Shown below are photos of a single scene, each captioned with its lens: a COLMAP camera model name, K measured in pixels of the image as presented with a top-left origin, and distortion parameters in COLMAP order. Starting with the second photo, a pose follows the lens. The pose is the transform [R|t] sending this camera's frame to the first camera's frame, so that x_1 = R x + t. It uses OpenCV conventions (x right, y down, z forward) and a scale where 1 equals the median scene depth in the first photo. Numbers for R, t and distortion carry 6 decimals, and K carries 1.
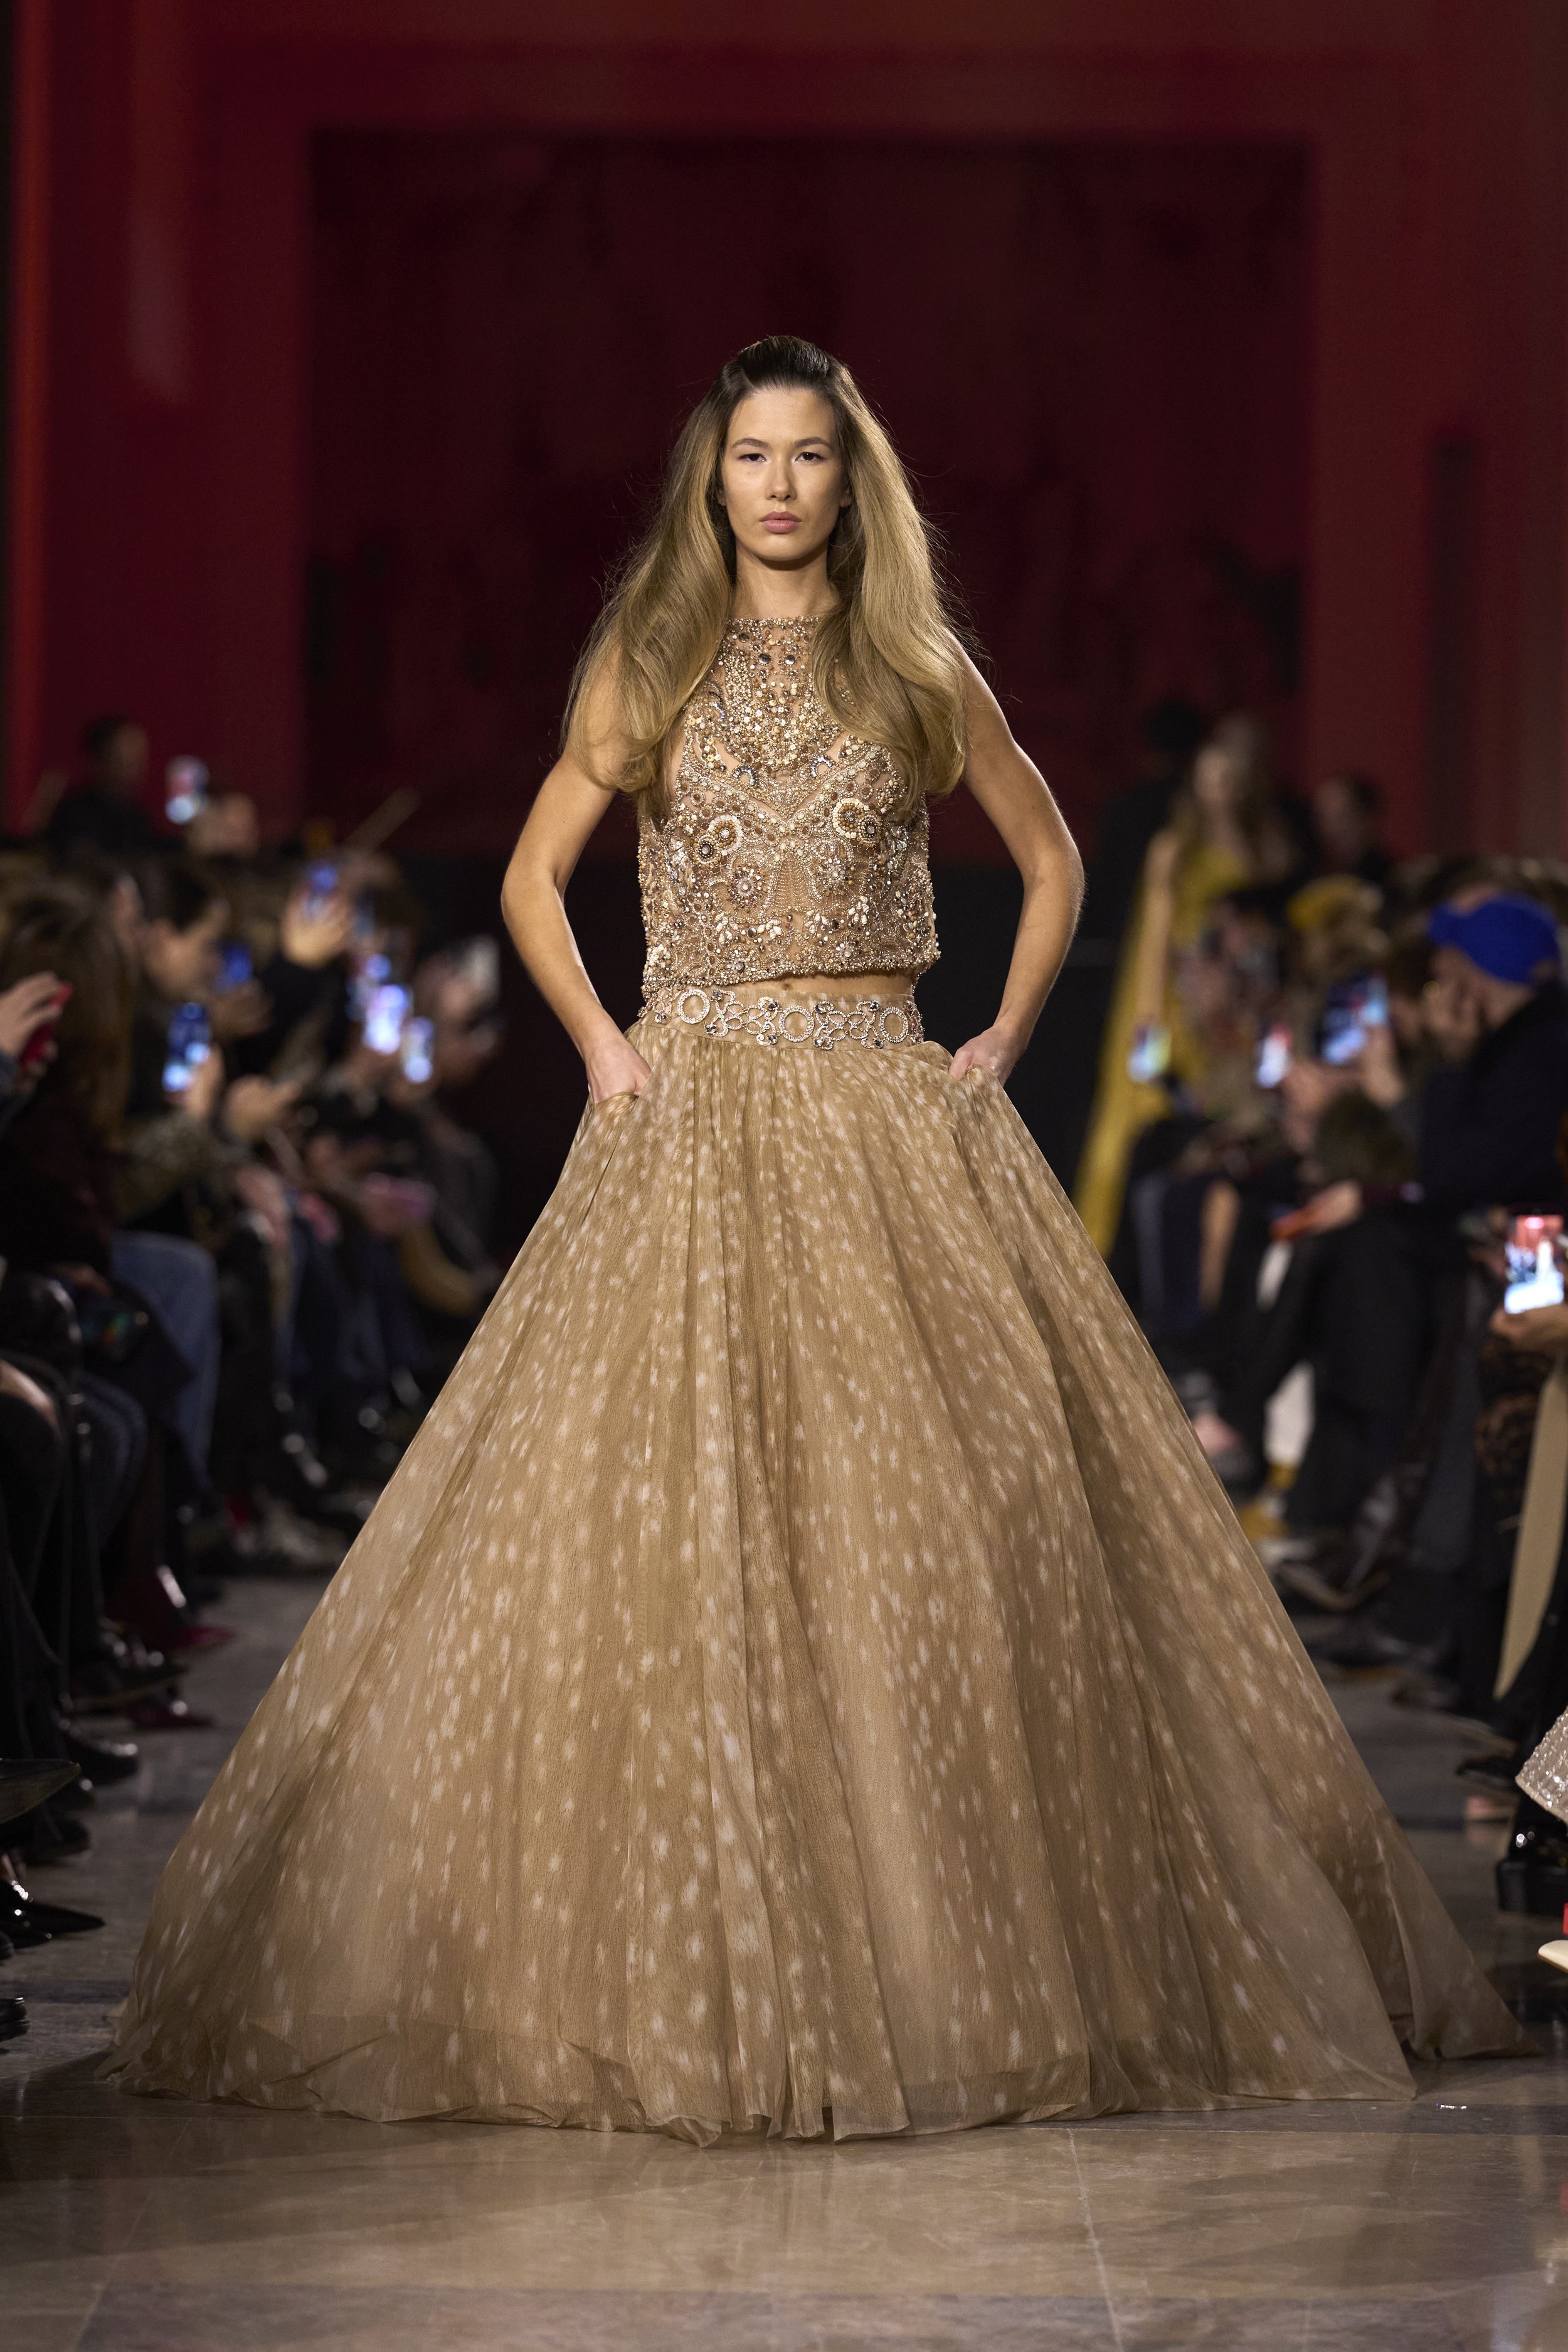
lens RADIAL K [[8834.0, 0, 786.5], [0, 8834.0, 1172.7], [0, 0, 1]] dist [0.335946, 0.000000]
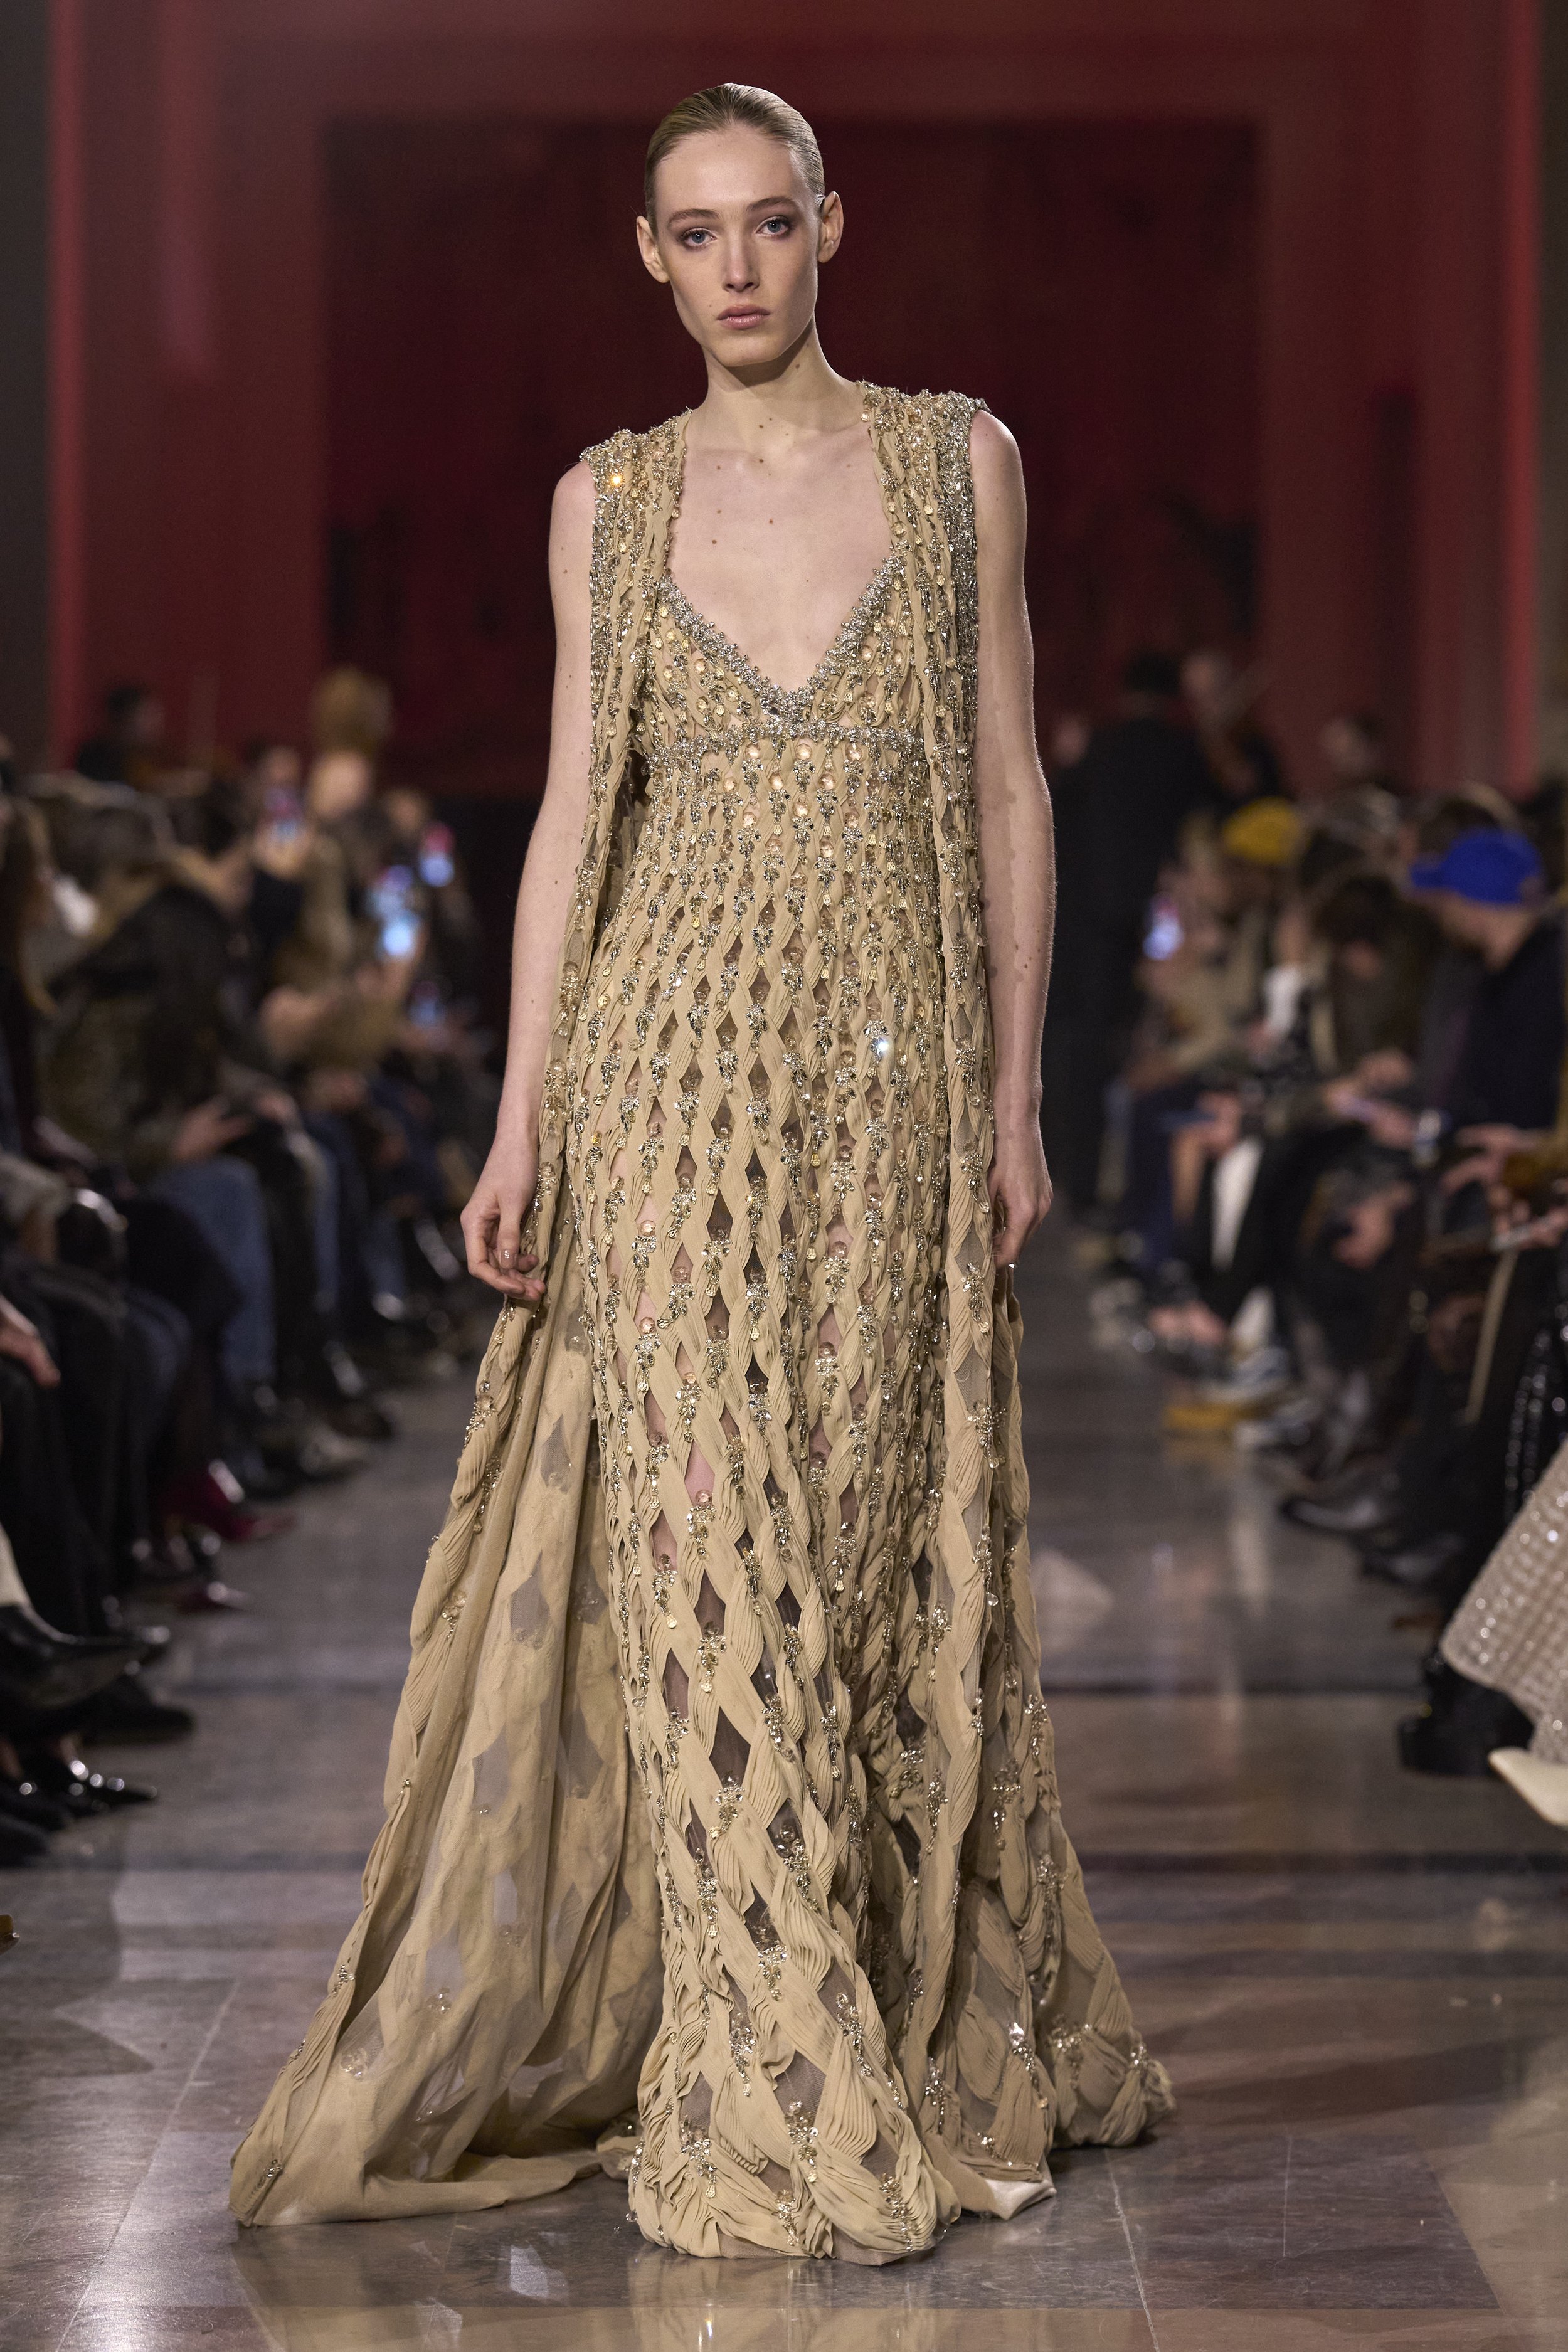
lens RADIAL K [[6580.8, 0, 783.1], [0, 6580.8, 1129.2], [0, 0, 1]] dist [0.112696, 0.000000]
pose [[0.999870, -0.014883, 0.006186, -0.002080], [0.014936, 0.999851, -0.008667, 0.011840], [-0.006056, 0.008758, 0.999943, 0.193674]]
